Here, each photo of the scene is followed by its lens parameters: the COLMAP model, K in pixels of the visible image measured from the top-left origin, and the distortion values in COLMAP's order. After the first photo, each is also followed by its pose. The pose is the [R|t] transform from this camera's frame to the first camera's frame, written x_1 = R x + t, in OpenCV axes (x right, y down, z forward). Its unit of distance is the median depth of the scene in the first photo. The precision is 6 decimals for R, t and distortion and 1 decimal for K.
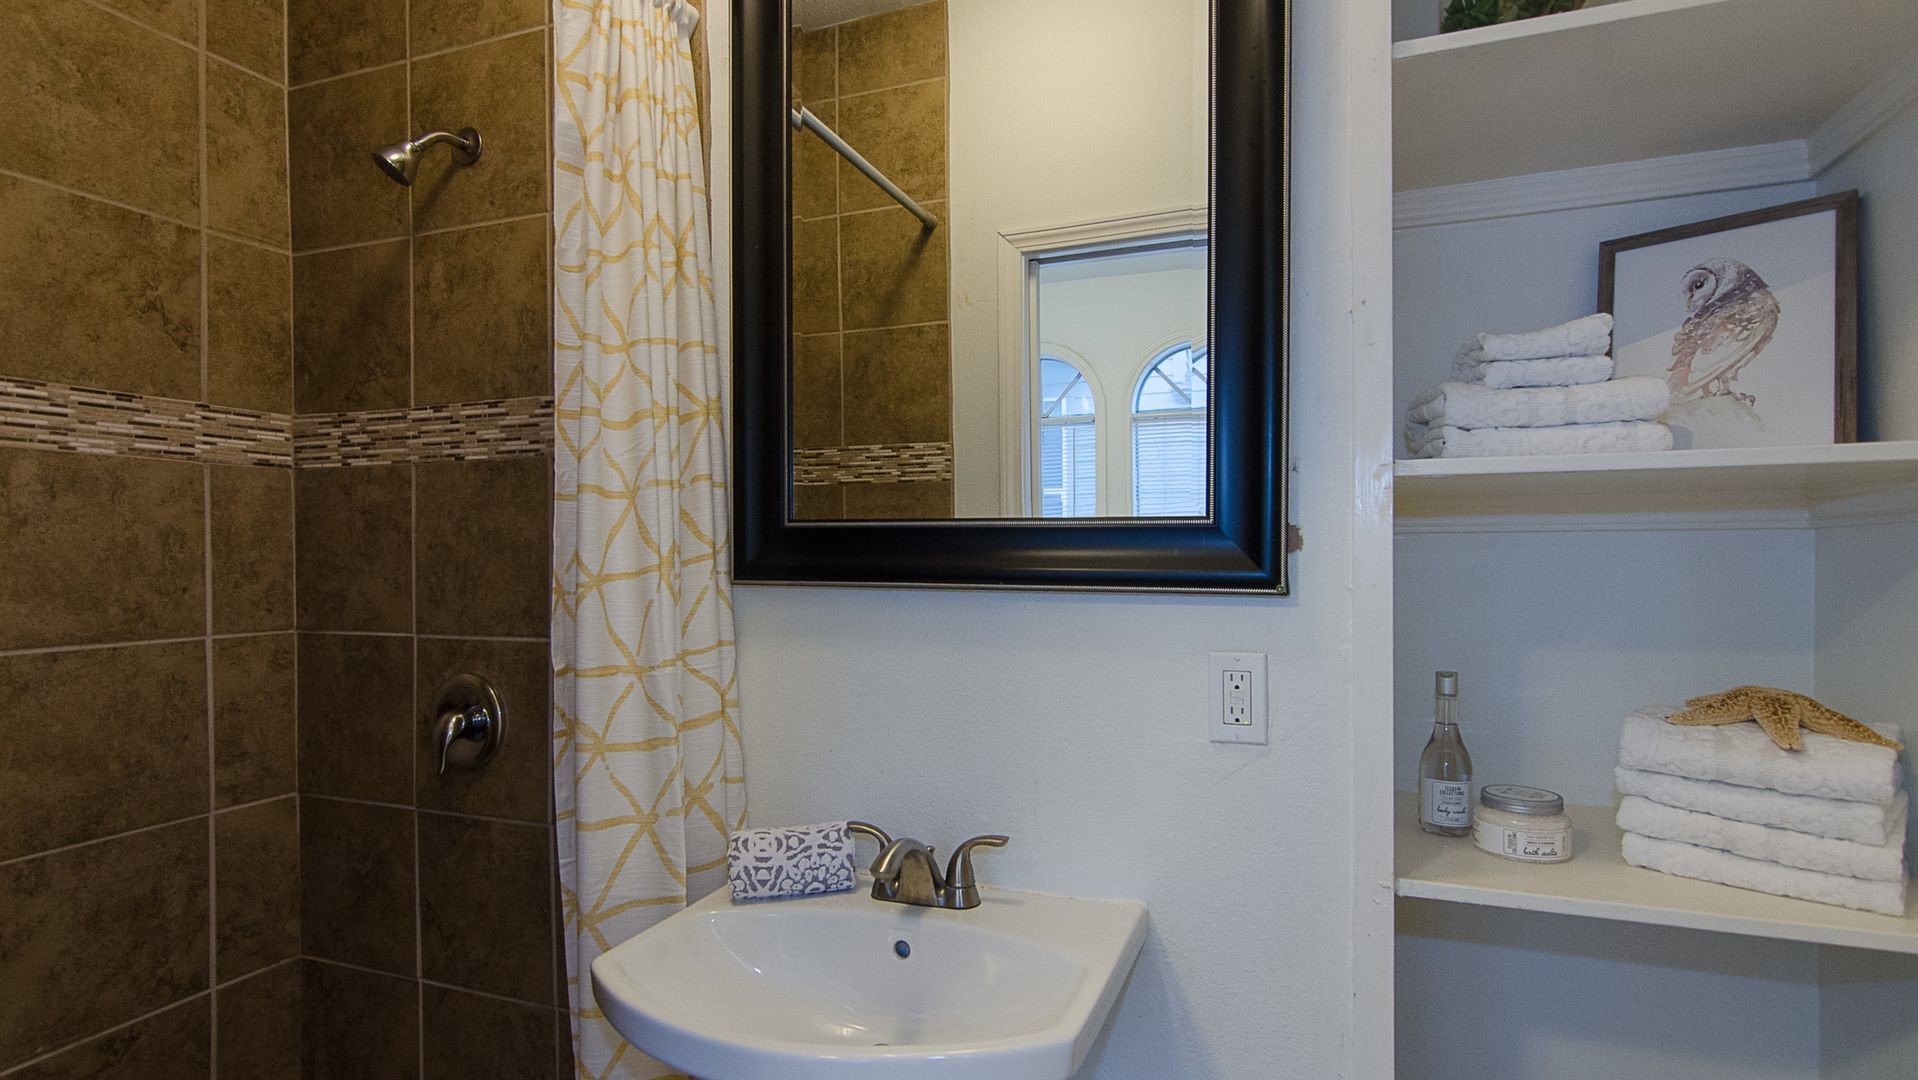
lens RADIAL K [[924.4, 0, 952.3], [0, 924.4, 559.7], [0, 0, 1]] dist [0.000226, 0.002295]
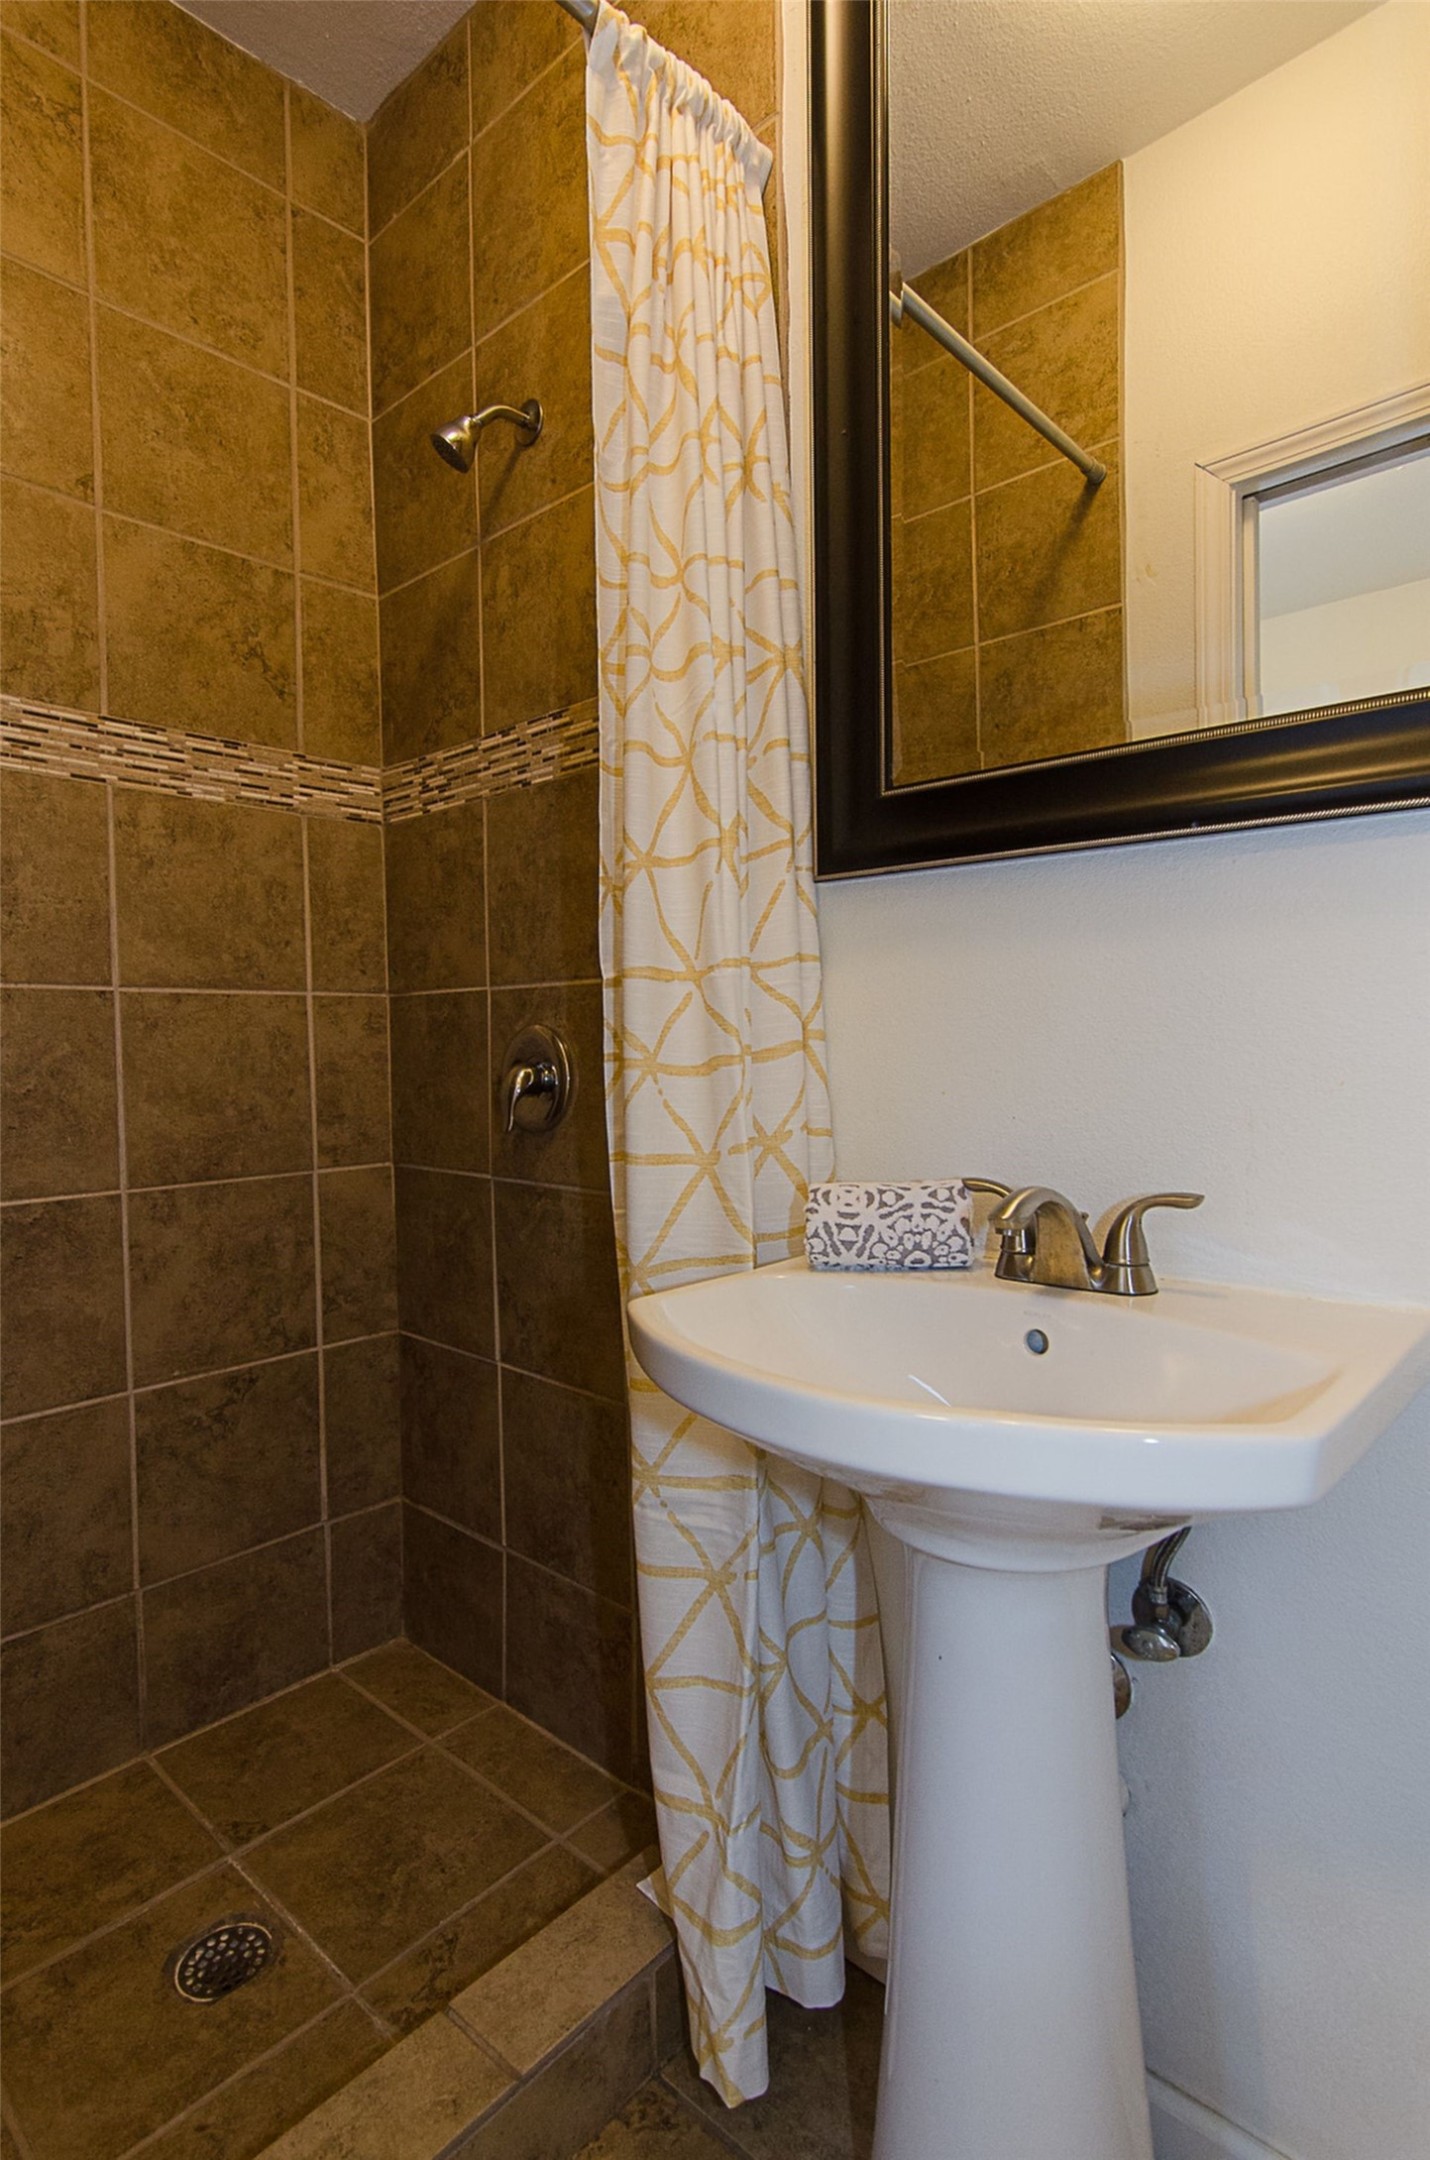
lens RADIAL K [[1049.6, 0, 721.2], [0, 1049.6, 1075.4], [0, 0, 1]] dist [-0.007233, 0.000364]
pose [[0.929846, 0.004904, -0.367917, 0.012397], [0.008686, 0.999340, 0.035272, 0.150486], [0.367847, -0.035993, 0.929189, 0.139859]]
